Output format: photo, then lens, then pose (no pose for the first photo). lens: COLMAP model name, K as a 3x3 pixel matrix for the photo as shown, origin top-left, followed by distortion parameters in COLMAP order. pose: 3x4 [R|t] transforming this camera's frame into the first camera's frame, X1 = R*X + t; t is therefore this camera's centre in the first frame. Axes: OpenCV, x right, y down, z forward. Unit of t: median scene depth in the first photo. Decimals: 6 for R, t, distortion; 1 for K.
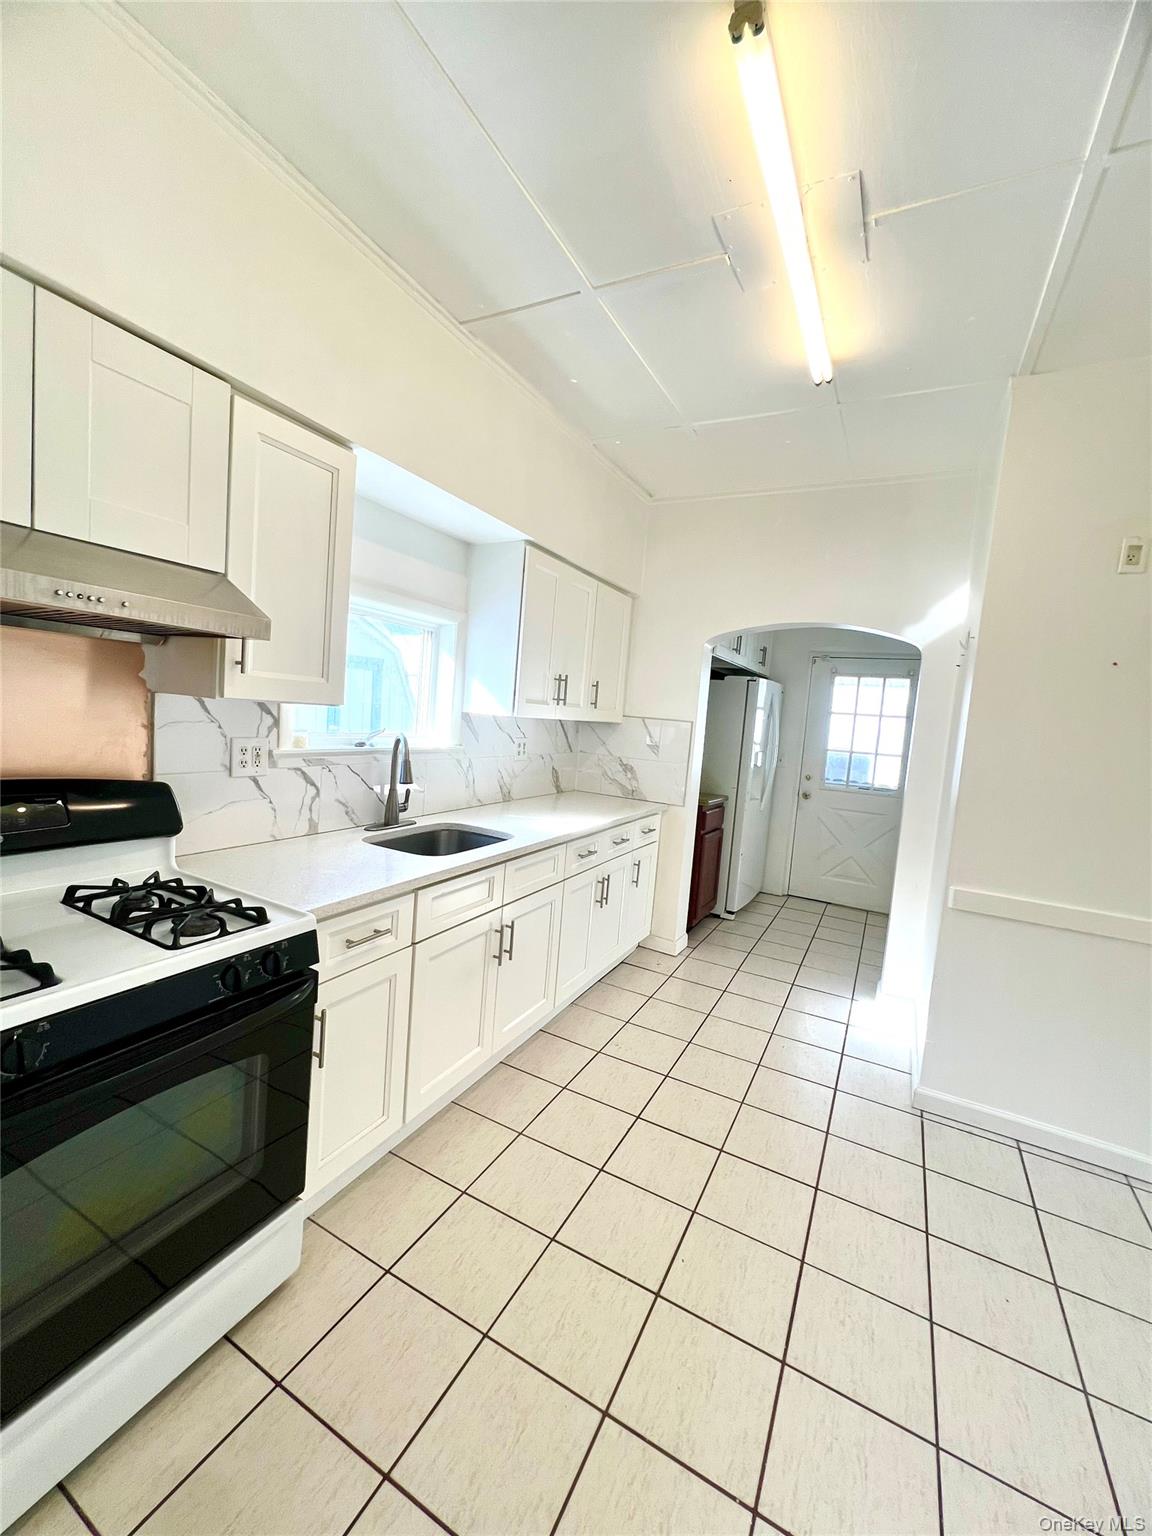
lens RADIAL K [[613.5, 0, 581.2], [0, 613.5, 766.0], [0, 0, 1]] dist [-0.000698, 0.000561]
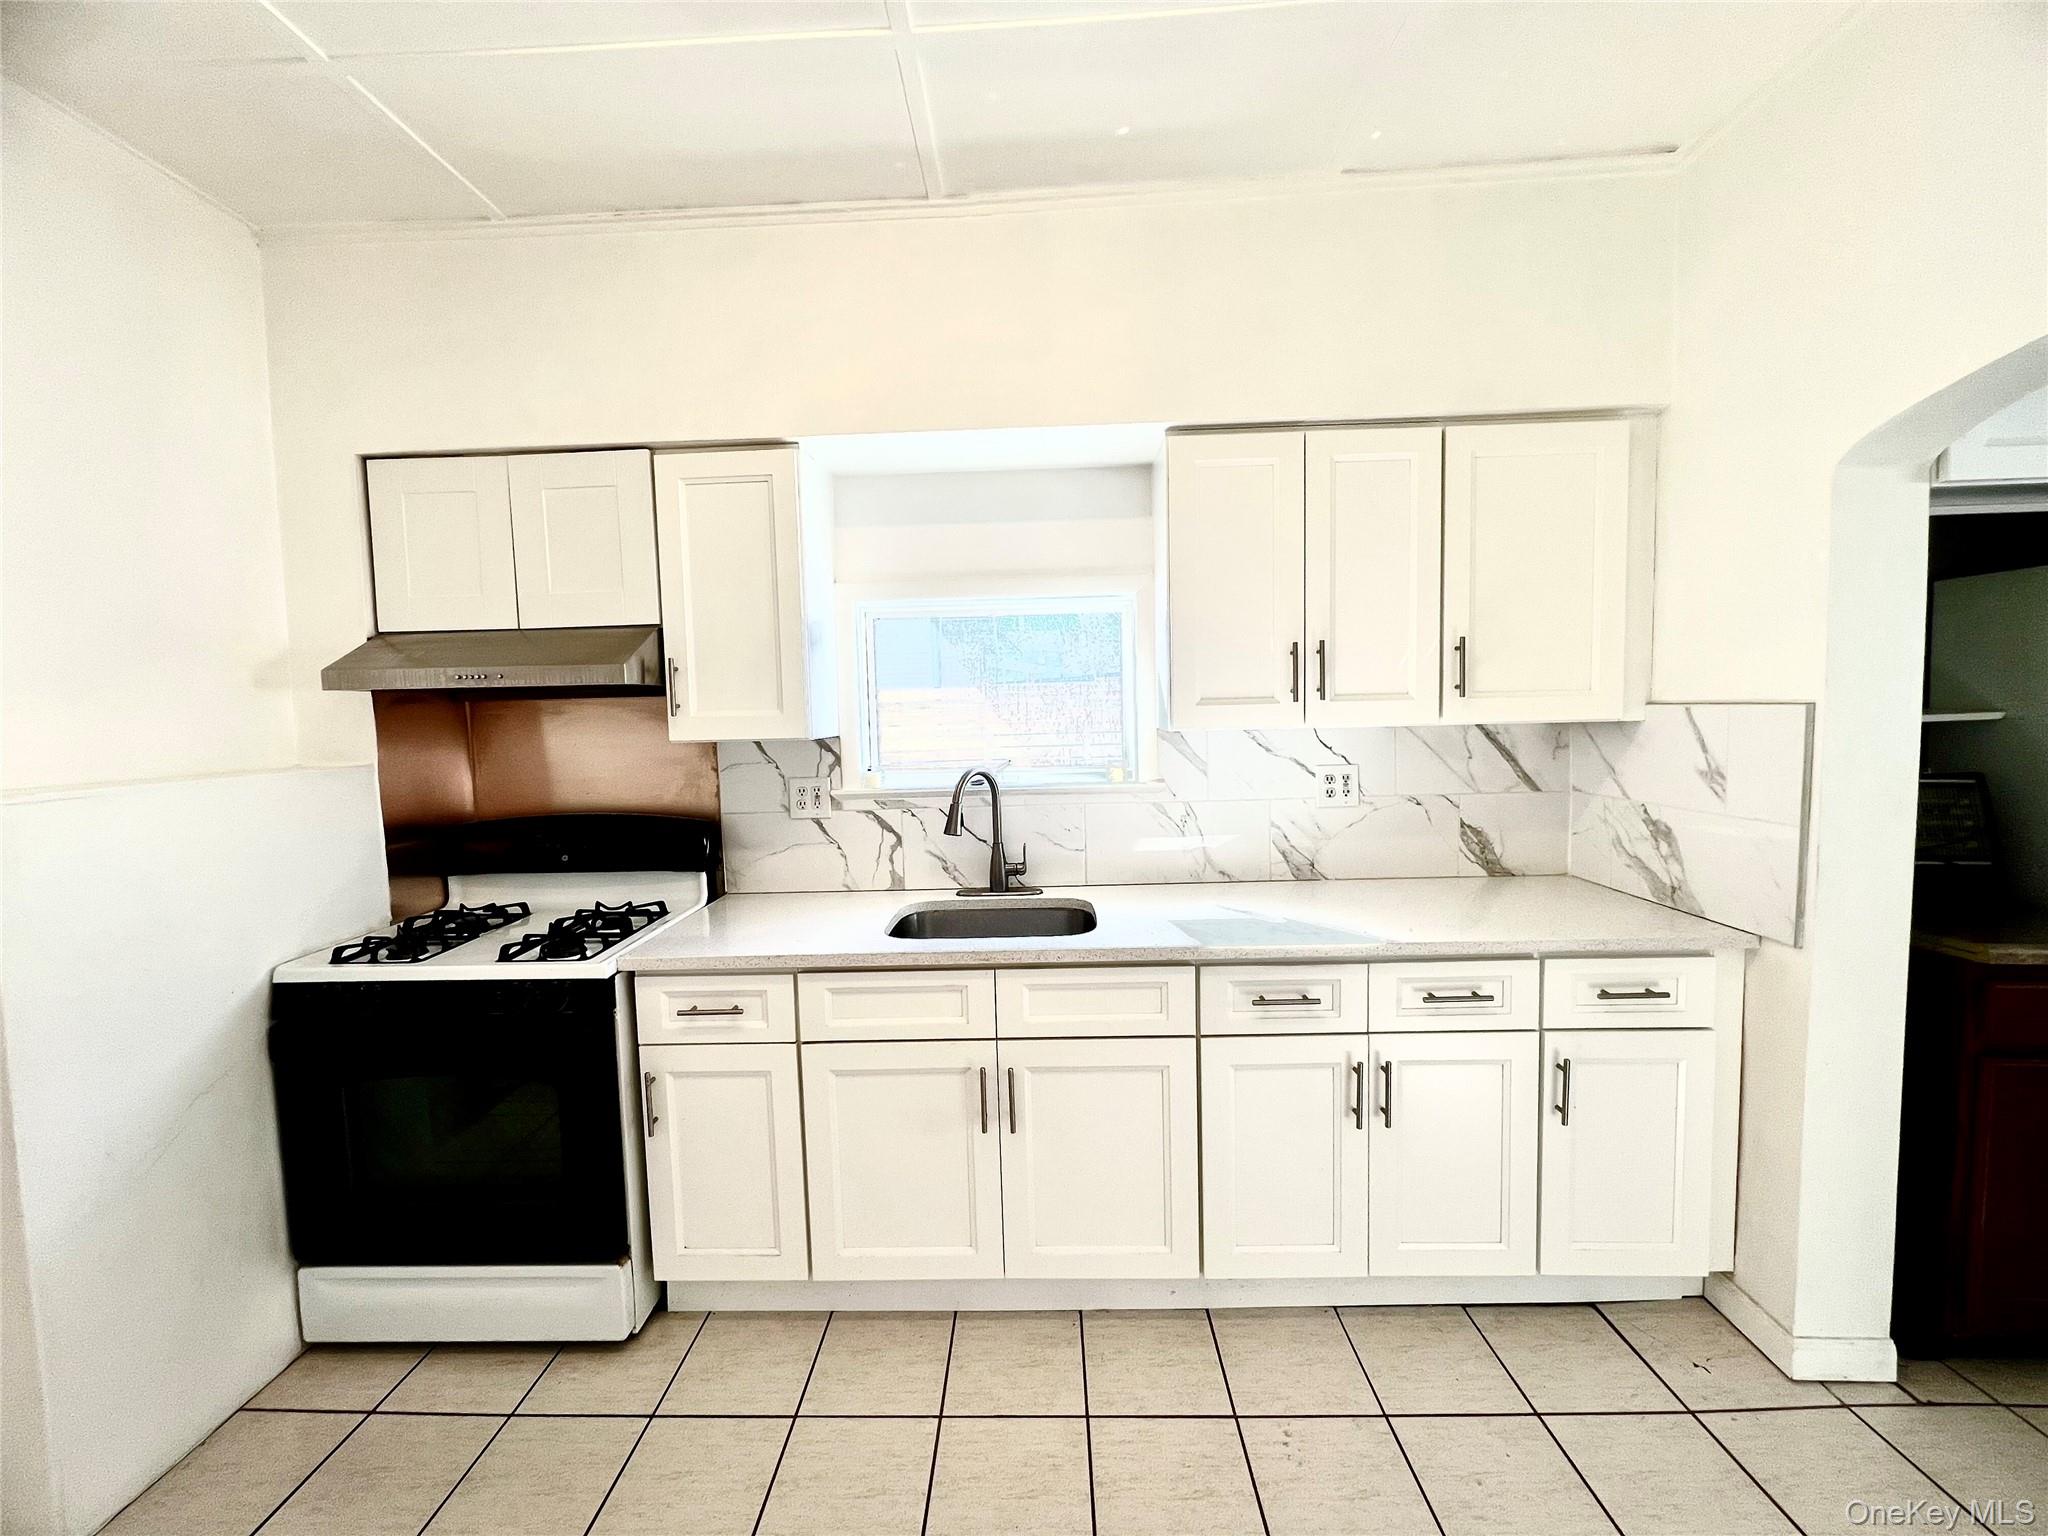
lens RADIAL K [[818.0, 0, 1020.4], [0, 818.0, 764.8], [0, 0, 1]] dist [-0.000698, 0.000561]
pose [[0.433862, -0.028765, -0.900520, 0.632265], [-0.017771, 0.999023, -0.040473, -0.017547], [0.900804, 0.033563, 0.432927, 0.639699]]
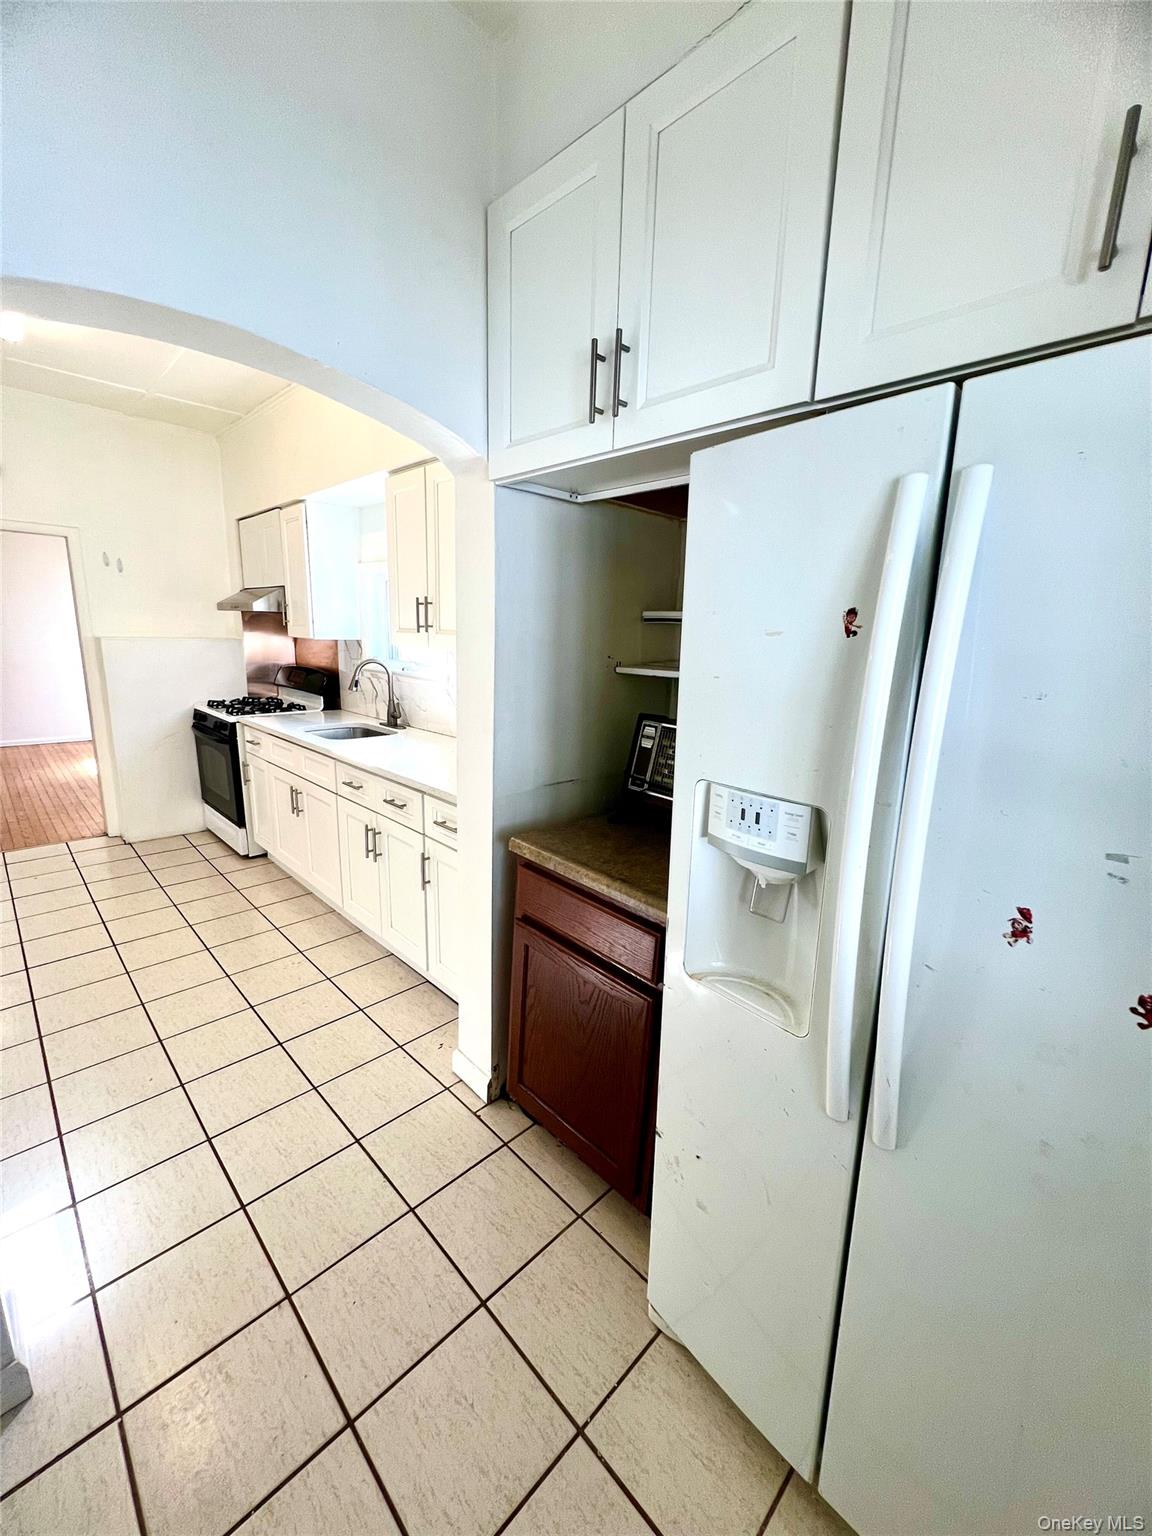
lens RADIAL K [[613.5, 0, 570.8], [0, 613.5, 772.5], [0, 0, 1]] dist [-0.000698, 0.000561]
pose [[-0.303843, 0.134031, -0.943247, 1.016297], [-0.132349, 0.974517, 0.181107, -0.122903], [0.943485, 0.179866, -0.278361, 1.990090]]
